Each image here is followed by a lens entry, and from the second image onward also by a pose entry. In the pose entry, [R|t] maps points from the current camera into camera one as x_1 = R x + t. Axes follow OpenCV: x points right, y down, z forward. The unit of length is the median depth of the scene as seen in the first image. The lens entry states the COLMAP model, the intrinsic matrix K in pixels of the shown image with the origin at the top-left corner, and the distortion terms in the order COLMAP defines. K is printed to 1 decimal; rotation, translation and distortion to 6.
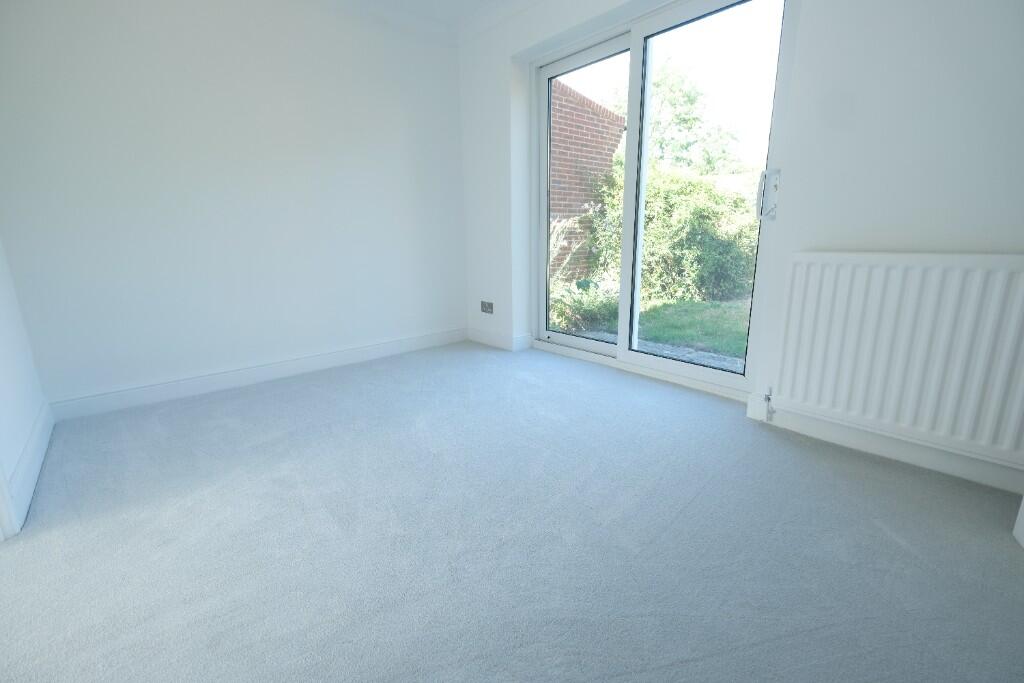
lens RADIAL K [[444.8, 0, 515.3], [0, 444.8, 339.4], [0, 0, 1]] dist [-0.001442, -0.000001]
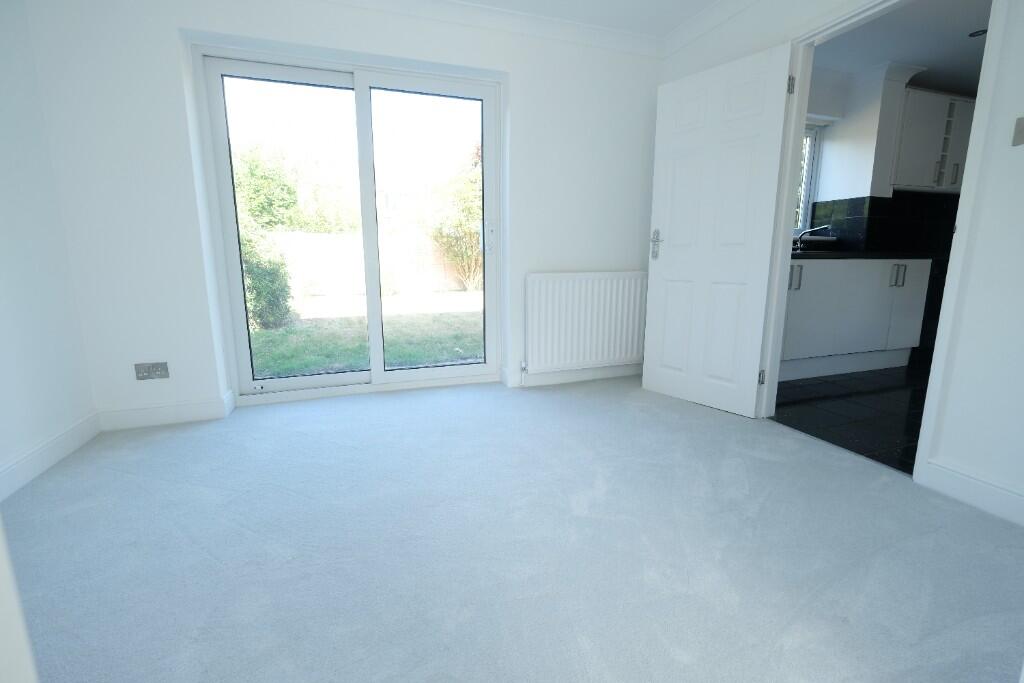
lens RADIAL K [[444.8, 0, 512.8], [0, 444.8, 338.0], [0, 0, 1]] dist [-0.001442, -0.000001]
pose [[0.375960, -0.157745, 0.913111, -0.646433], [0.213042, 0.973721, 0.080499, -0.081001], [-0.901814, 0.164266, 0.399686, 0.324993]]
